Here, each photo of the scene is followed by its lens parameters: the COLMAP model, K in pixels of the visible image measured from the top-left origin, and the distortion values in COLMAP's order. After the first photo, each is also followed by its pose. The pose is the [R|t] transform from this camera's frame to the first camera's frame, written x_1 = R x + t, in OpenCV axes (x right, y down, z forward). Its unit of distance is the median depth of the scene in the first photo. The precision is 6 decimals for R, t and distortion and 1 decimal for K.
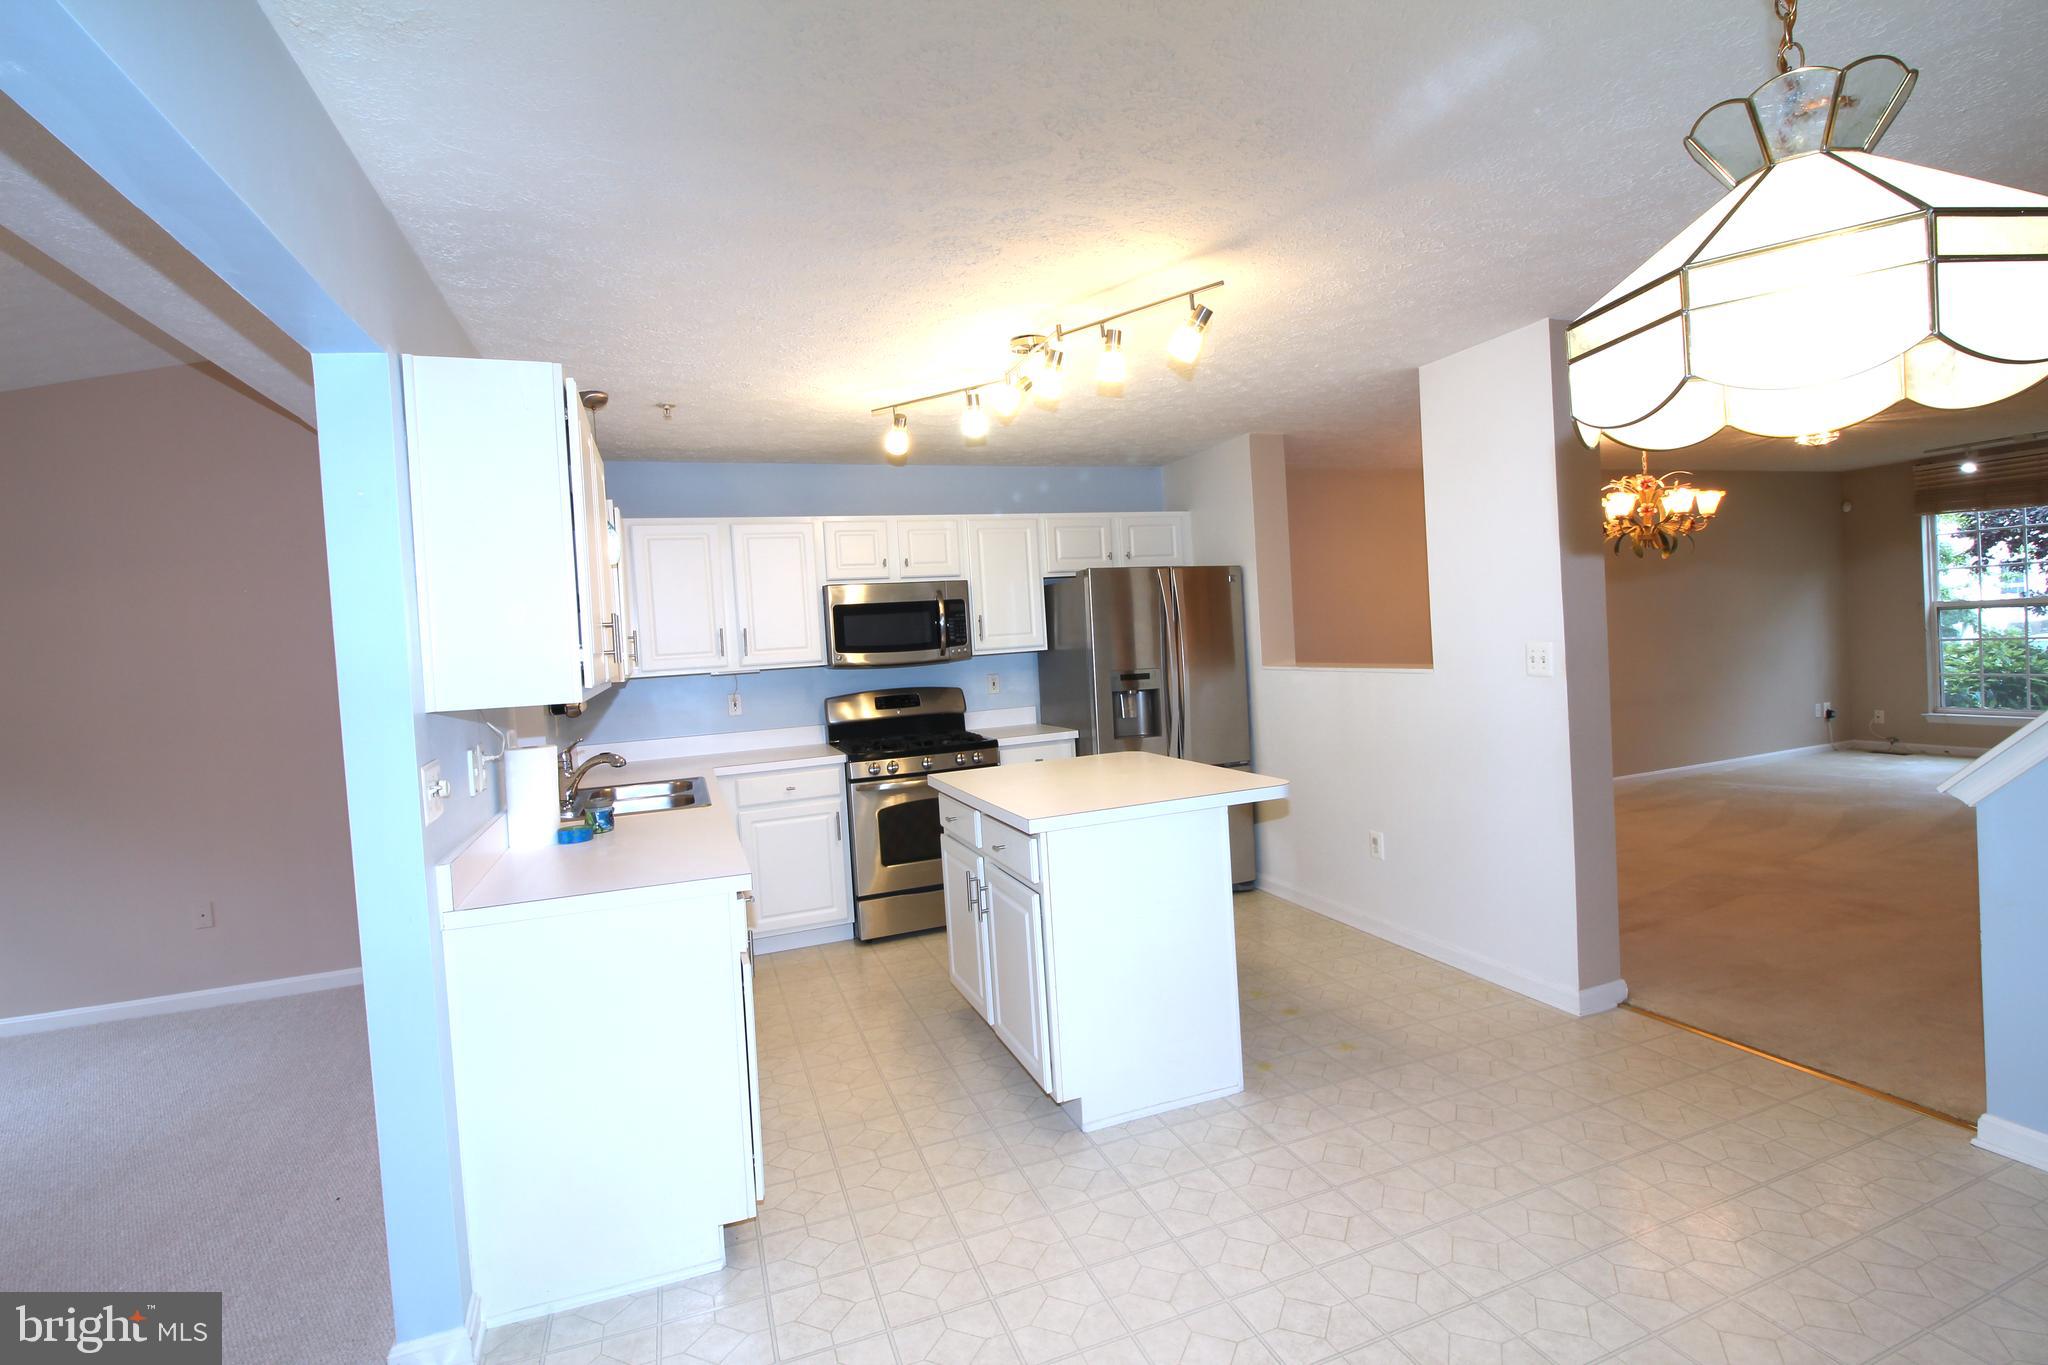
lens RADIAL K [[937.5, 0, 1021.3], [0, 937.5, 682.9], [0, 0, 1]] dist [-0.014274, -0.006755]
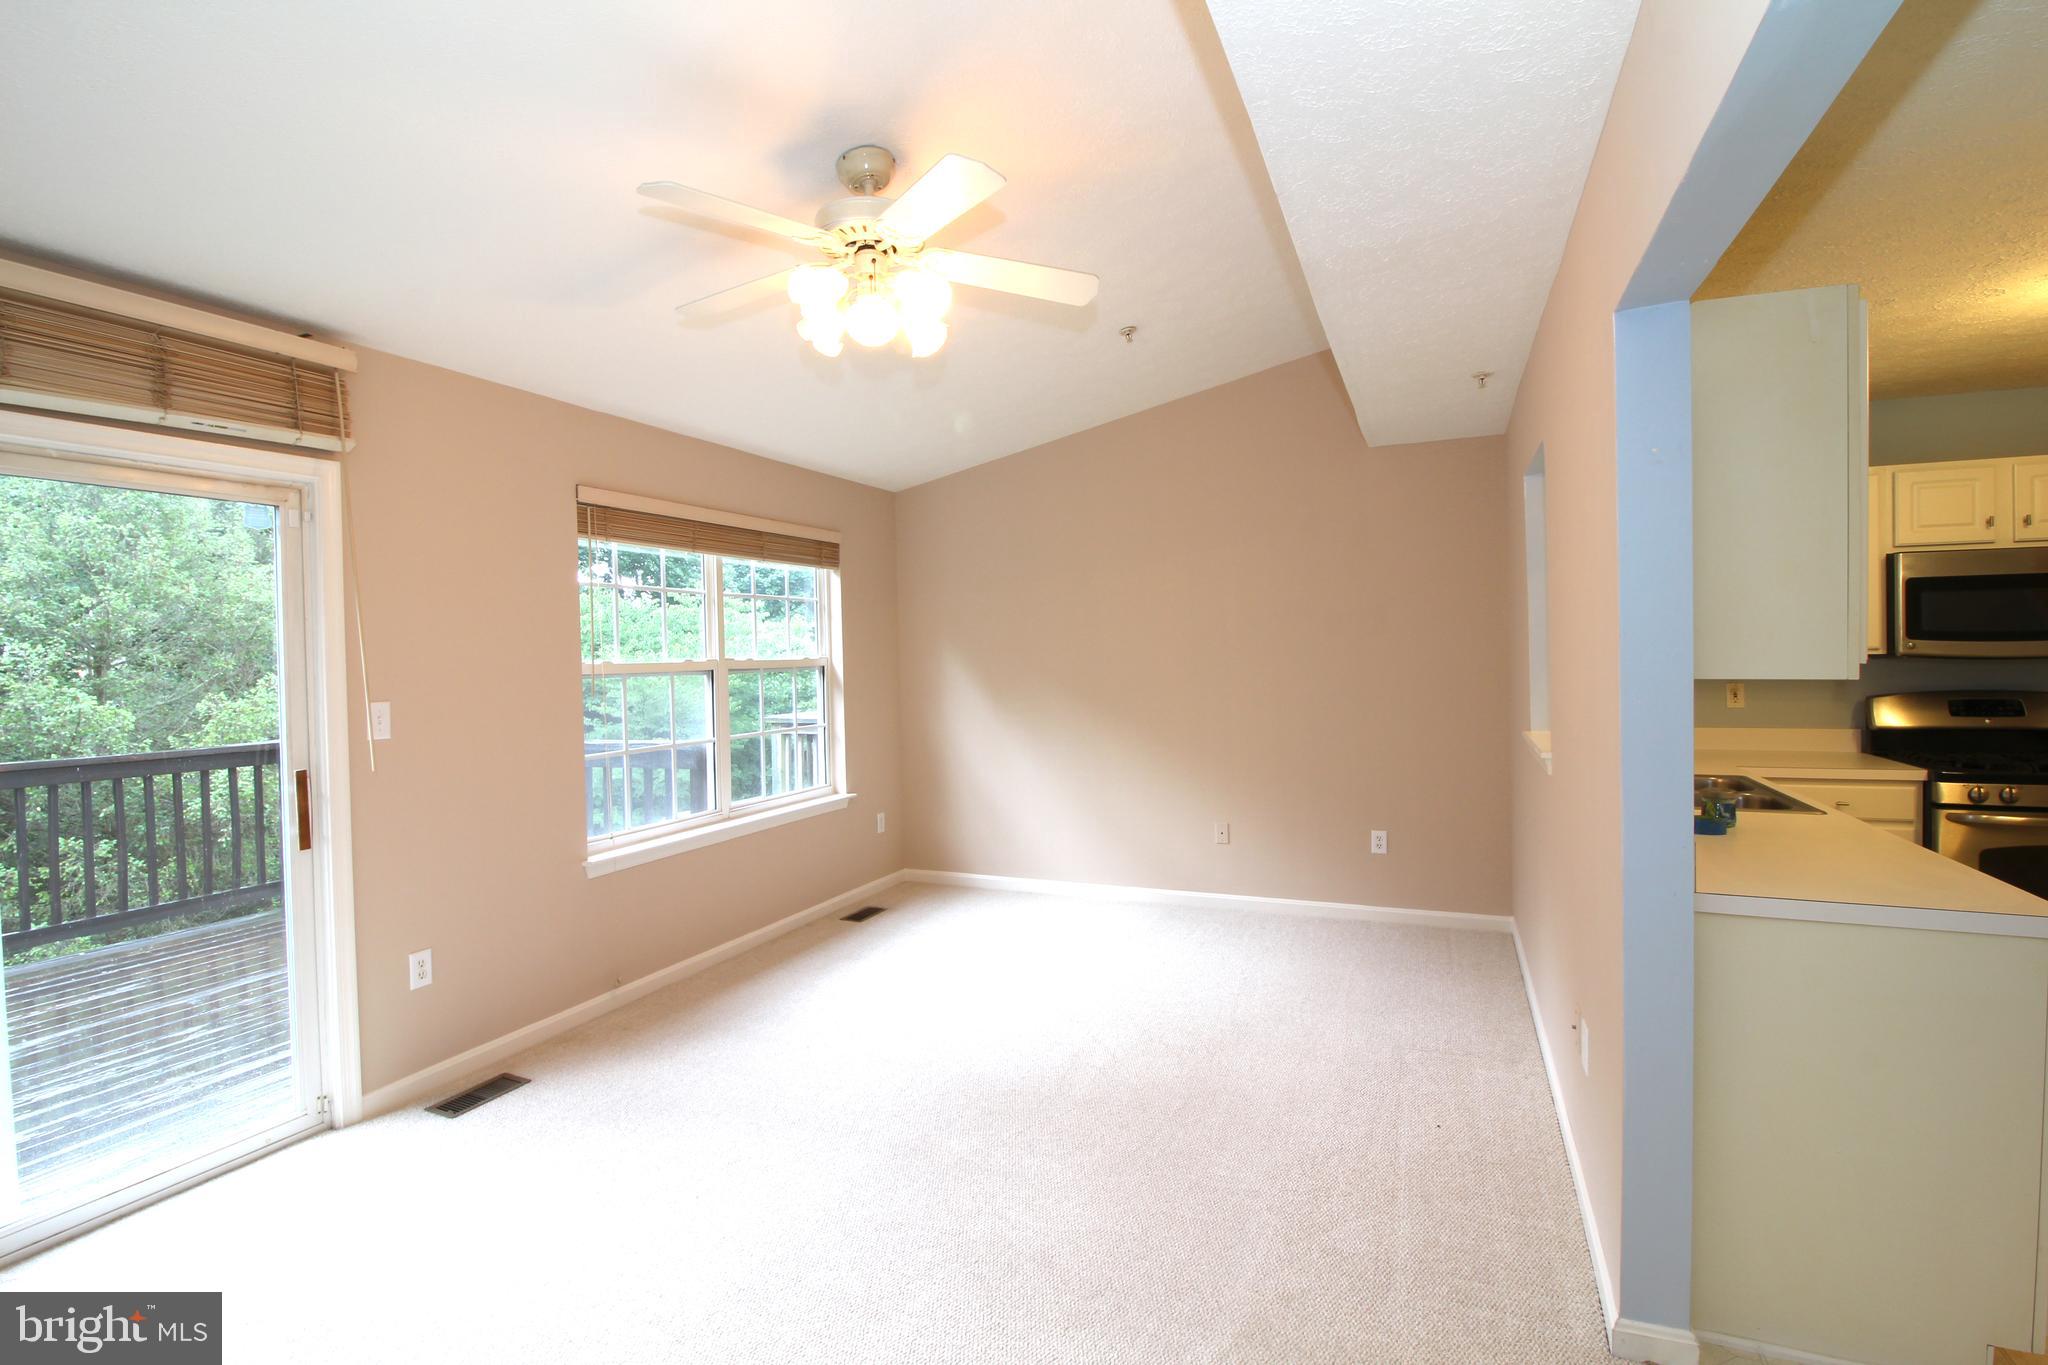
lens RADIAL K [[937.5, 0, 1005.8], [0, 937.5, 666.8], [0, 0, 1]] dist [-0.014274, -0.006755]
pose [[0.720496, 0.056953, -0.691117, -0.269907], [-0.057521, 0.998096, 0.022284, 0.022529], [0.691070, 0.023698, 0.722399, -0.095990]]
